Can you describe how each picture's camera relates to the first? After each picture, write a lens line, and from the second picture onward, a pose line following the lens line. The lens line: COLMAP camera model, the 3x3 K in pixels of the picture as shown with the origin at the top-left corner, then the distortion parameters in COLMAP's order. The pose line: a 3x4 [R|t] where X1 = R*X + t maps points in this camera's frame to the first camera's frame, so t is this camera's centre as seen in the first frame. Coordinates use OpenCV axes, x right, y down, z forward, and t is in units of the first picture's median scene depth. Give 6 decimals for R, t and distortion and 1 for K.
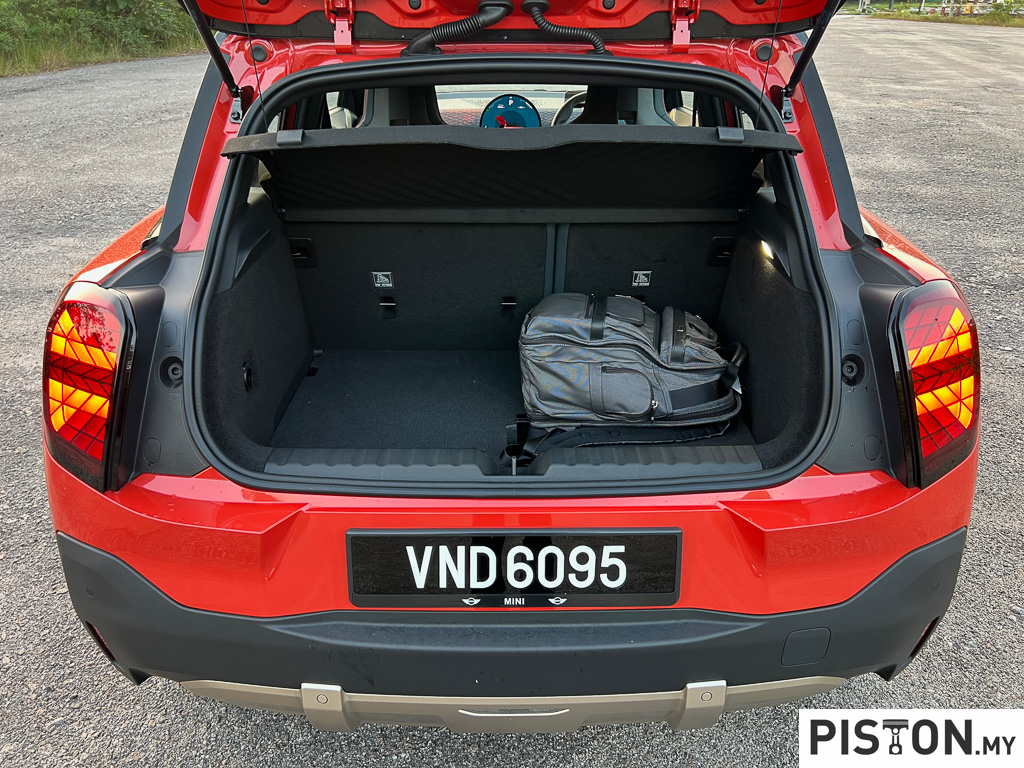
lens RADIAL K [[780.1, 0, 511.3], [0, 780.1, 389.8], [0, 0, 1]] dist [0.004015, -0.000550]
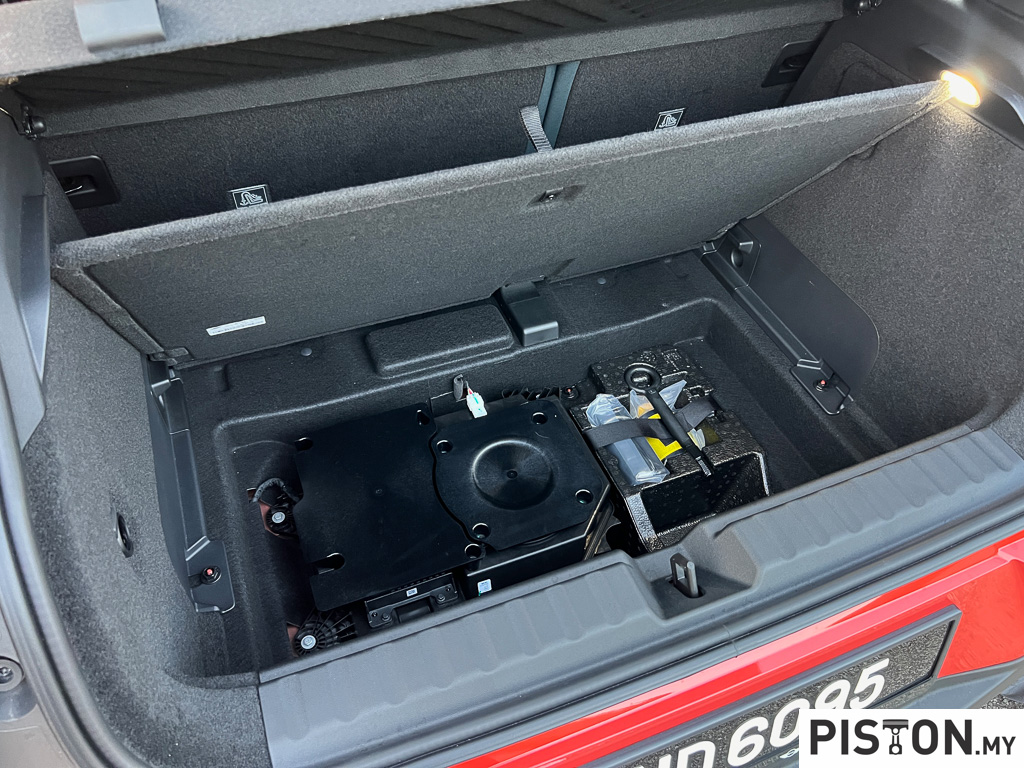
lens RADIAL K [[780.1, 0, 507.3], [0, 780.1, 390.9], [0, 0, 1]] dist [0.004015, -0.000550]
pose [[0.928751, -0.252036, 0.271846, -0.203863], [0.142546, 0.919744, 0.365720, -0.216461], [-0.342203, -0.300913, 0.890140, 0.464622]]
